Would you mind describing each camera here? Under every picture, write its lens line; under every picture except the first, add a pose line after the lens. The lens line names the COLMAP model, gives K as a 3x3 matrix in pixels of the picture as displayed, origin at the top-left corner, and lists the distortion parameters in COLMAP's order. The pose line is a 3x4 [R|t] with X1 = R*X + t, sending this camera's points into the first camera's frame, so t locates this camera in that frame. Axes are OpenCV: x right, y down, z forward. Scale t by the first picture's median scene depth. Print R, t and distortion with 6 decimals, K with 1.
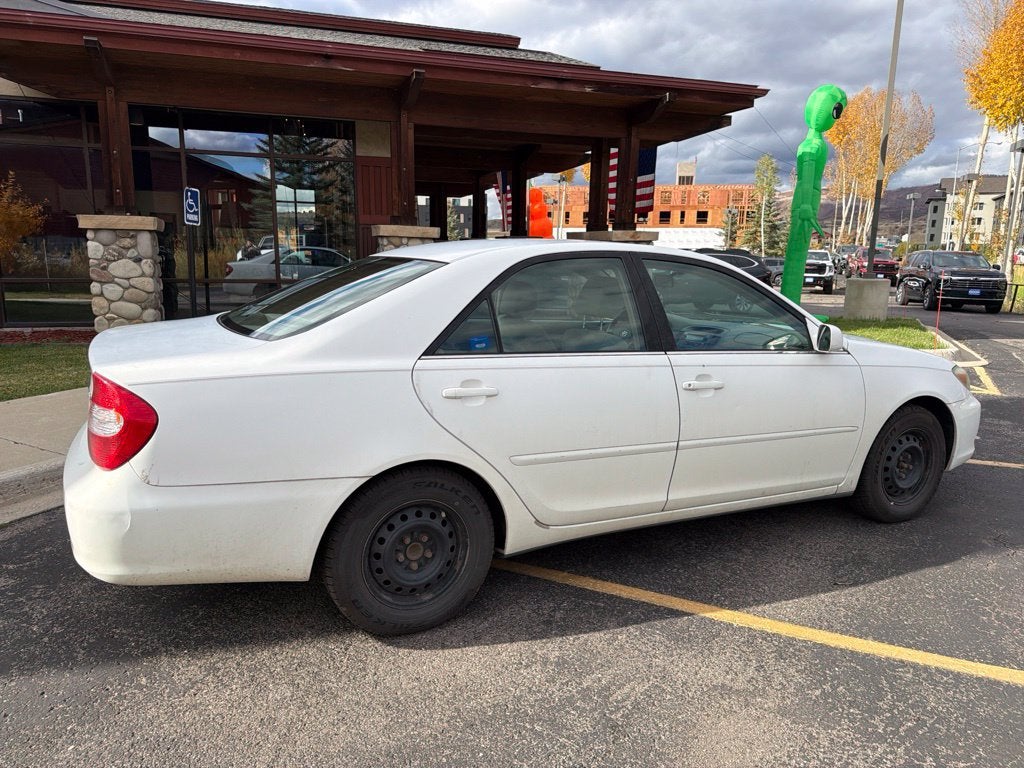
lens RADIAL K [[721.6, 0, 509.9], [0, 721.6, 386.8], [0, 0, 1]] dist [0.023812, -0.031107]
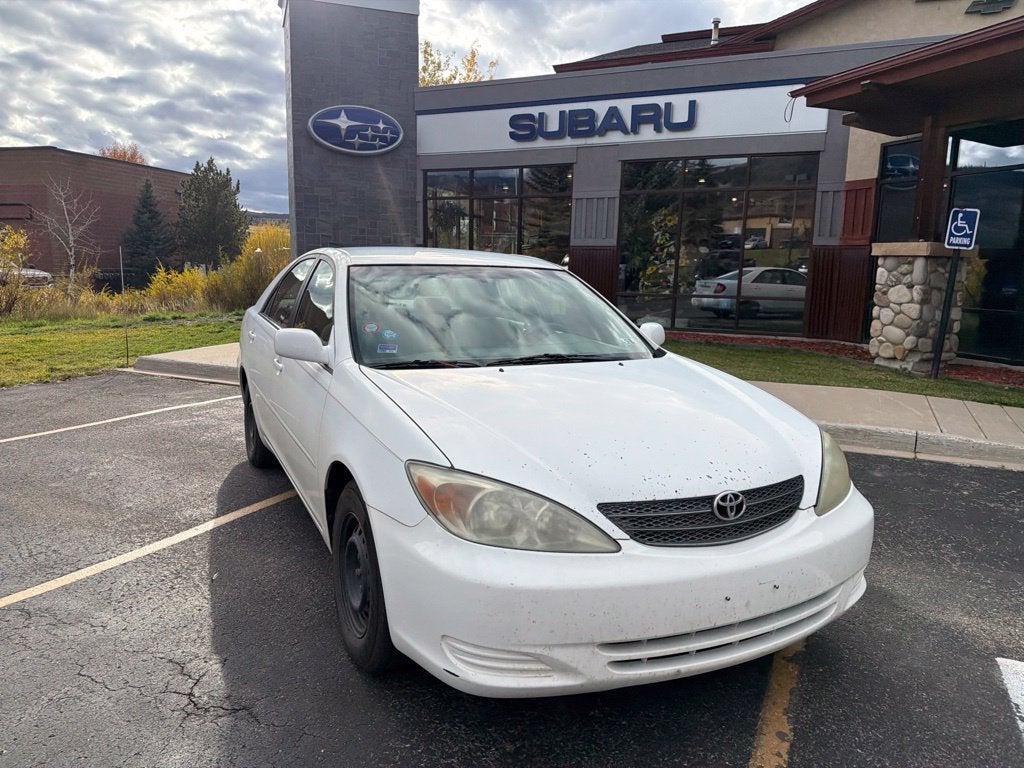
lens RADIAL K [[721.6, 0, 501.2], [0, 721.6, 380.9], [0, 0, 1]] dist [0.023812, -0.031107]
pose [[-0.002773, 0.143208, -0.989689, 0.499654], [-0.205725, 0.968441, 0.140710, -0.075193], [0.978606, 0.203994, 0.026776, 0.461846]]
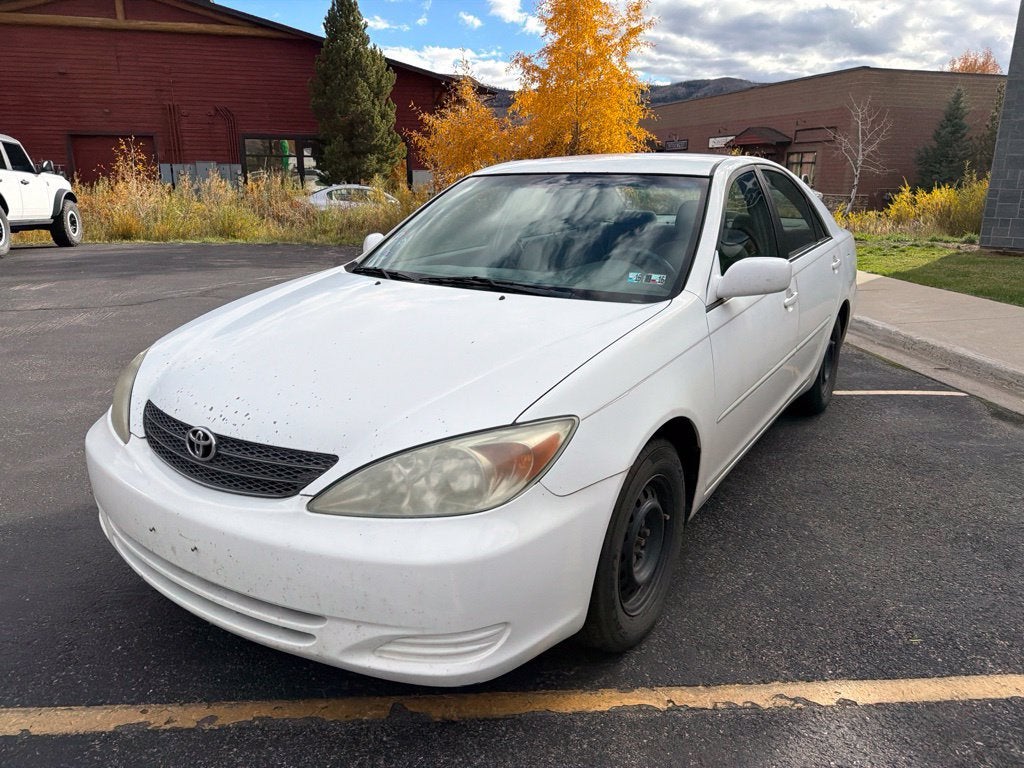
lens RADIAL K [[721.6, 0, 507.4], [0, 721.6, 378.4], [0, 0, 1]] dist [0.023812, -0.031107]
pose [[-0.865421, 0.118423, -0.486849, 0.299278], [-0.108522, 0.904300, 0.412874, -0.128889], [0.489151, 0.410143, -0.769749, 0.737877]]
